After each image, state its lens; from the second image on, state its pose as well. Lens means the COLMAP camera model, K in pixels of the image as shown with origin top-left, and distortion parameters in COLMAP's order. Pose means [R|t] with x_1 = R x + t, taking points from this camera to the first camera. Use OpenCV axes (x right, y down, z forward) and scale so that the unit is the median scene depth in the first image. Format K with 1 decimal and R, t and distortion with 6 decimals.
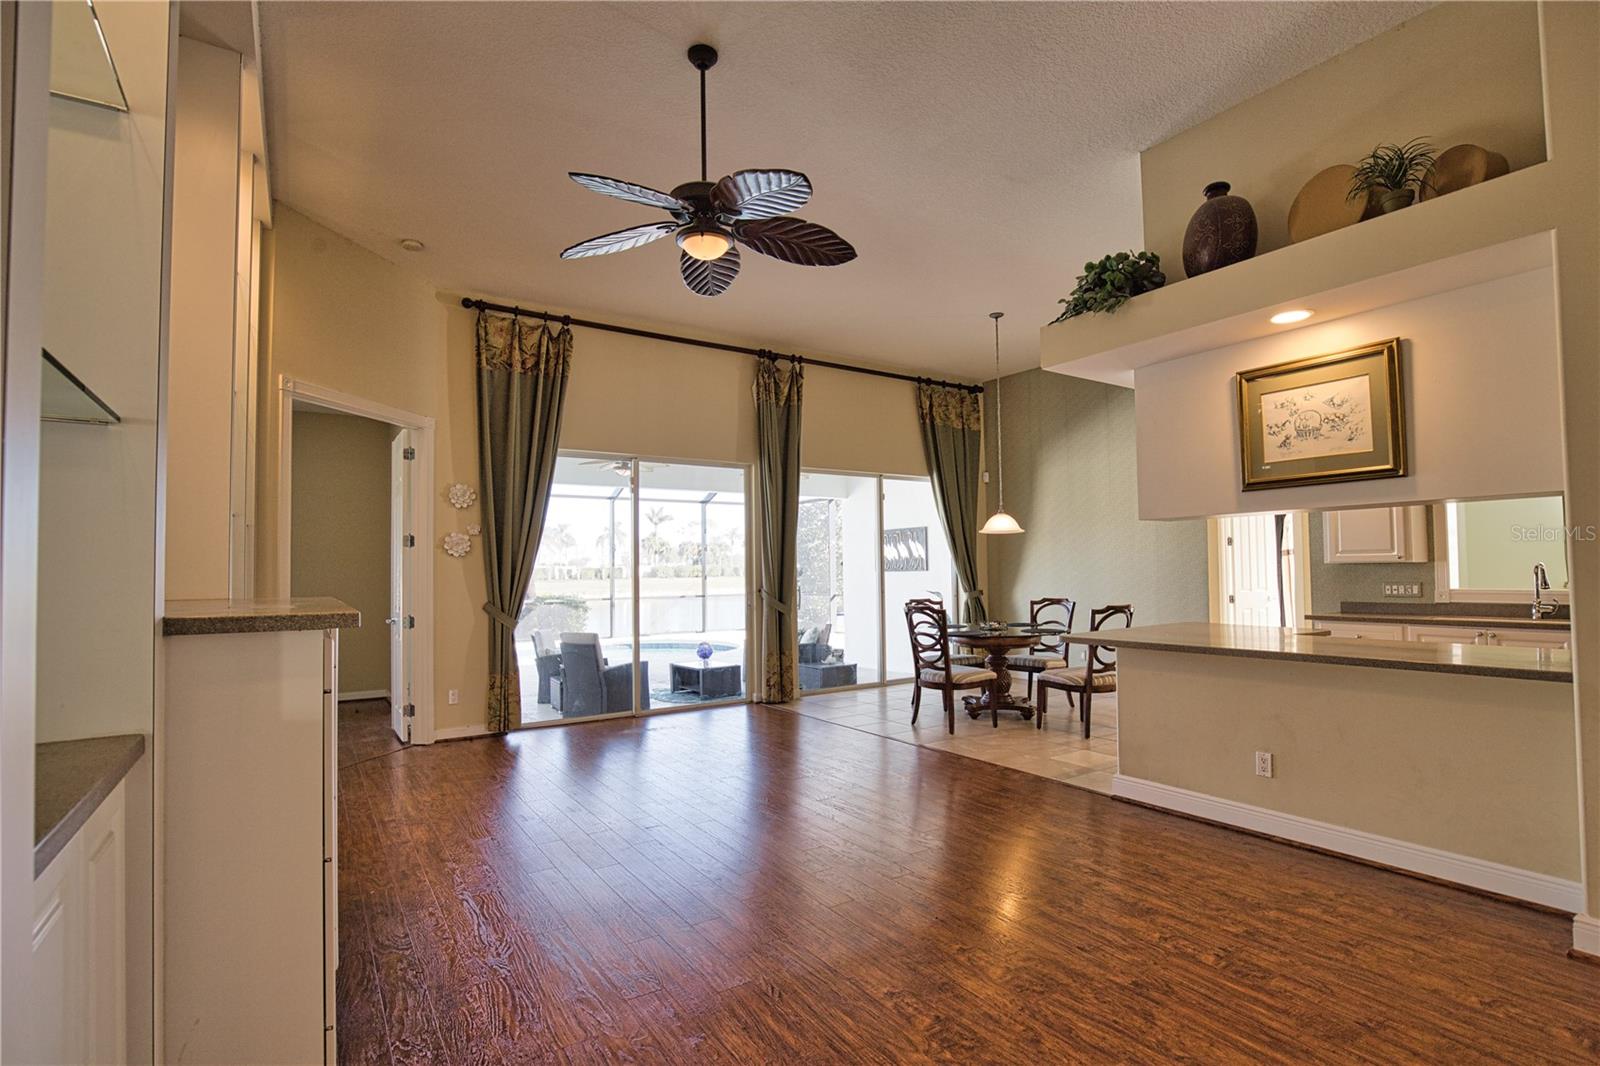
lens RADIAL K [[763.1, 0, 811.0], [0, 763.1, 547.0], [0, 0, 1]] dist [-0.023039, 0.003746]
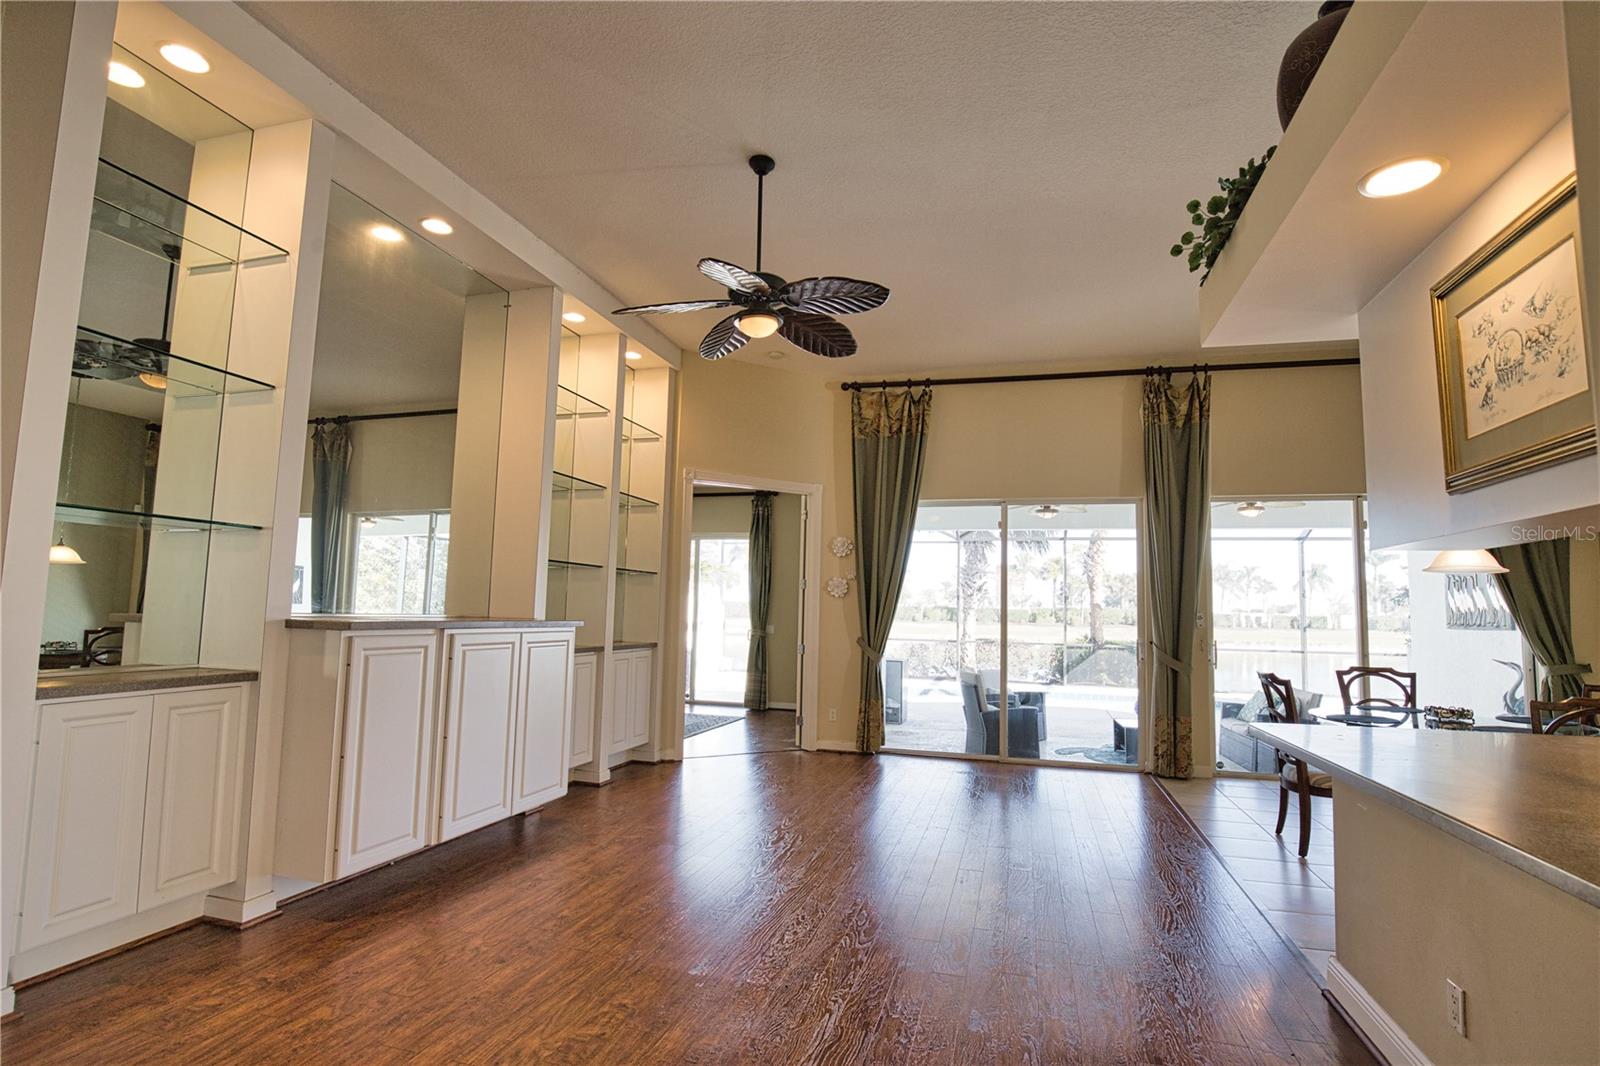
lens RADIAL K [[763.1, 0, 814.4], [0, 763.1, 542.8], [0, 0, 1]] dist [-0.023039, 0.003746]
pose [[0.654628, -0.039160, -0.754936, 0.339767], [-0.009283, 0.998166, -0.059826, -0.000198], [0.755894, 0.046172, 0.653063, 0.145361]]
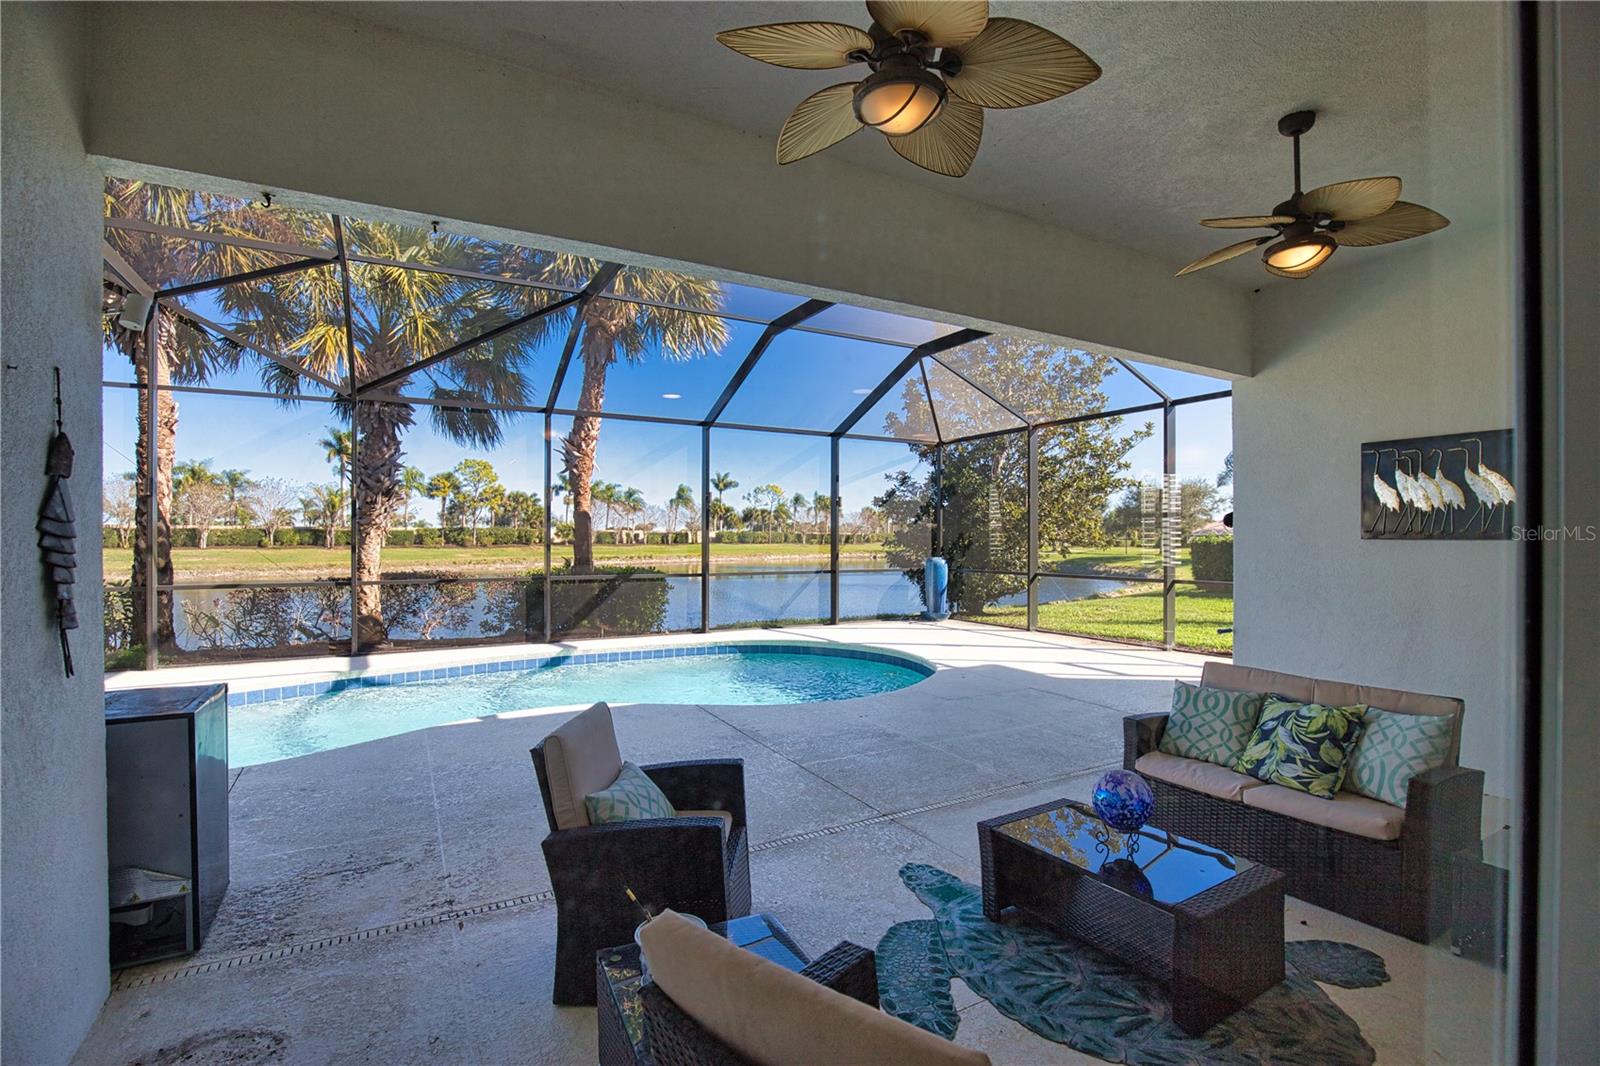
lens RADIAL K [[730.6, 0, 805.8], [0, 730.6, 543.0], [0, 0, 1]] dist [-0.023483, 0.000304]
pose [[0.996806, 0.014975, -0.078439, -0.283270], [-0.012026, 0.999208, 0.037925, 0.031796], [0.078944, -0.036860, 0.996197, 0.850921]]
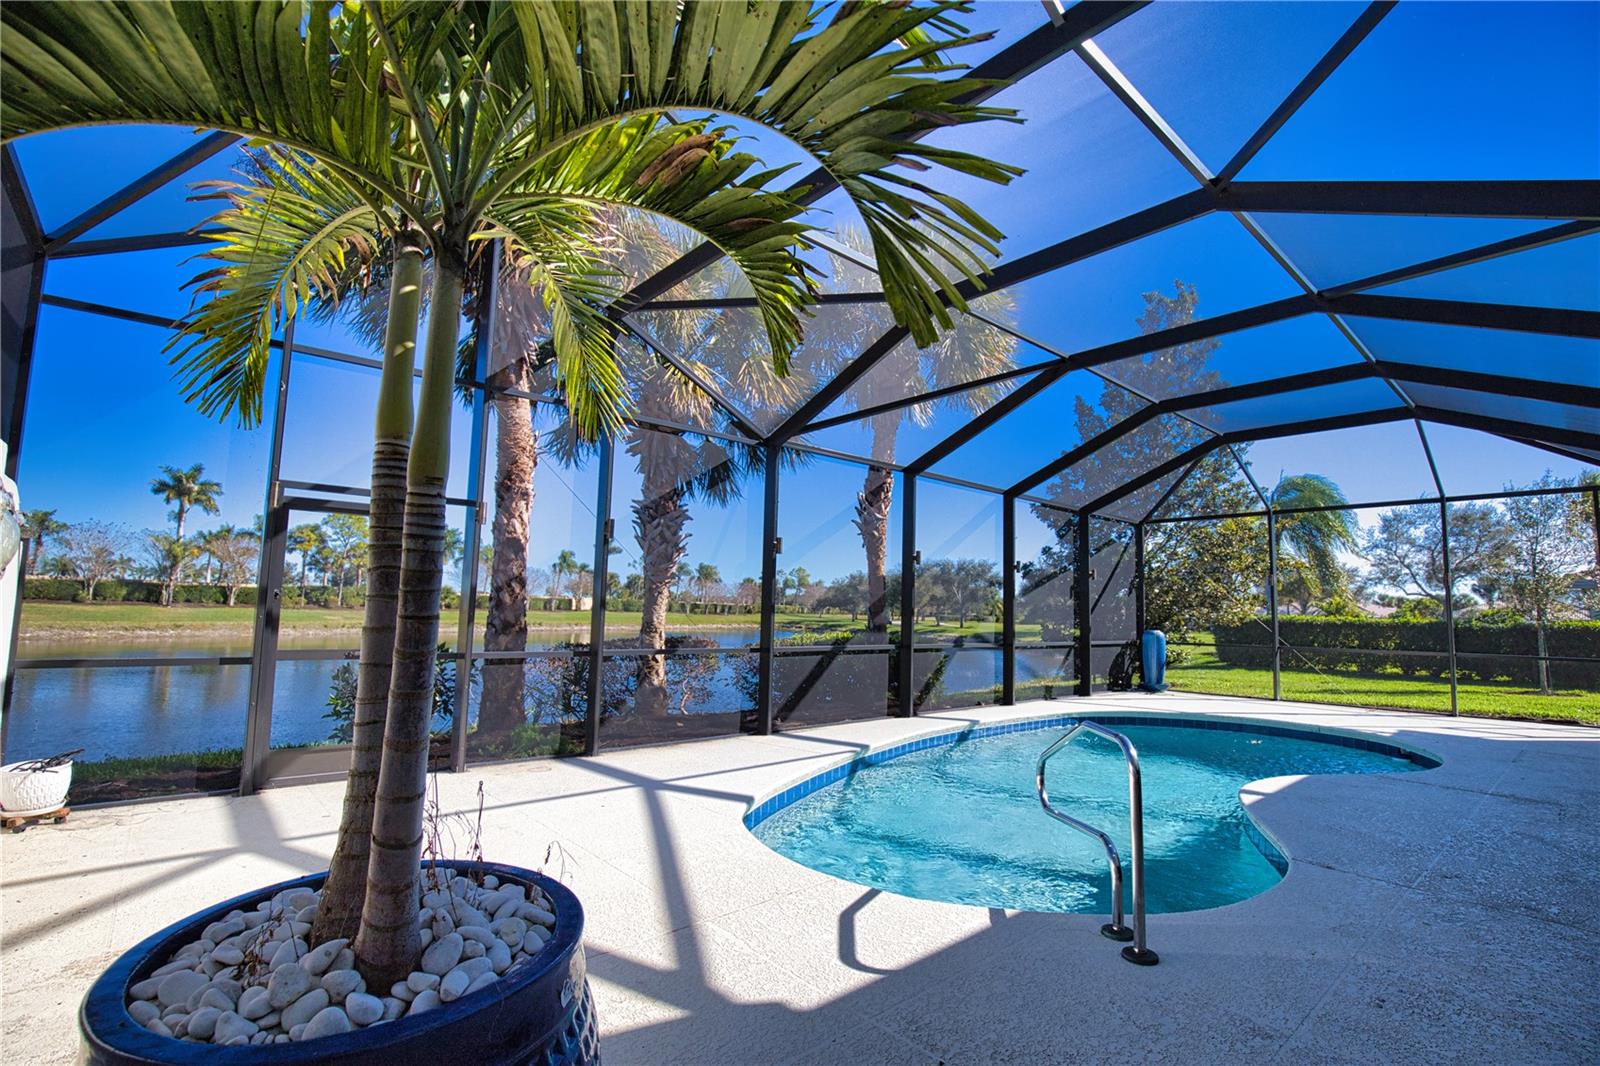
lens RADIAL K [[730.6, 0, 813.9], [0, 730.6, 540.5], [0, 0, 1]] dist [-0.023483, 0.000304]
pose [[0.991154, 0.048827, 0.123408, -1.186416], [-0.040620, 0.996847, -0.068165, 0.063602], [-0.126348, 0.062549, 0.990012, 0.910635]]
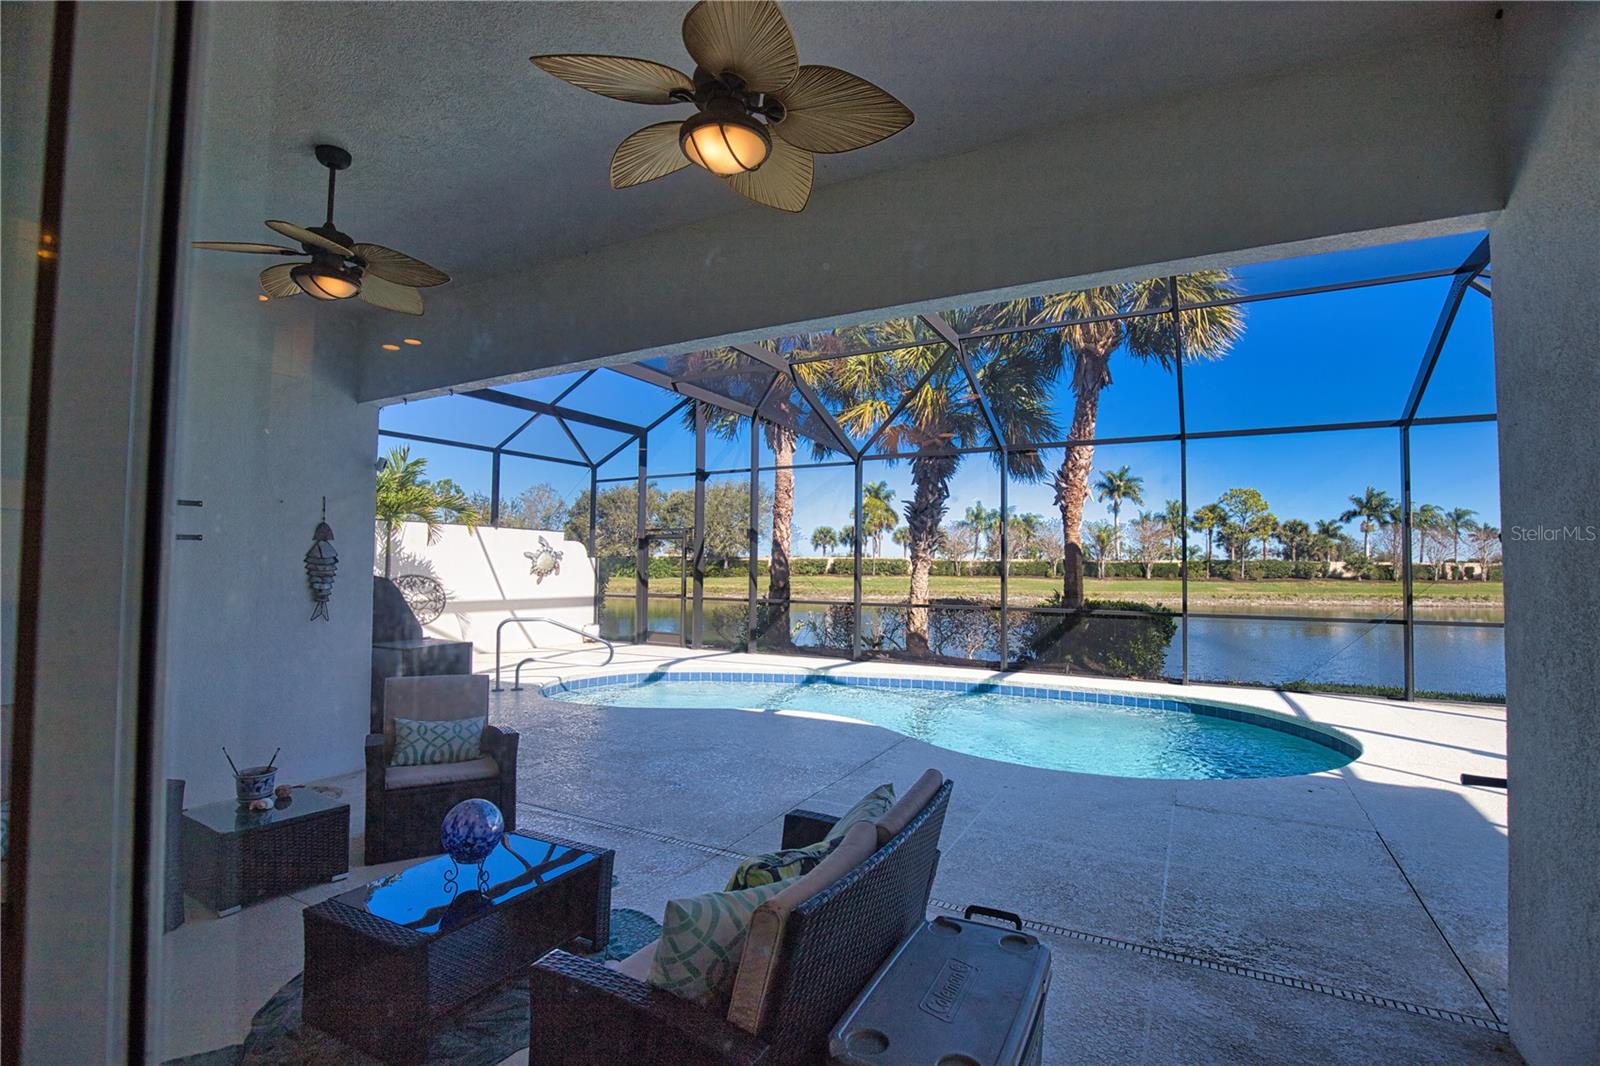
lens RADIAL K [[730.6, 0, 811.6], [0, 730.6, 539.3], [0, 0, 1]] dist [-0.023483, 0.000304]
pose [[0.468708, -0.015689, -0.883214, 0.200093], [0.011084, 0.999868, -0.011878, 0.033096], [0.883284, -0.004222, 0.468820, 1.169350]]
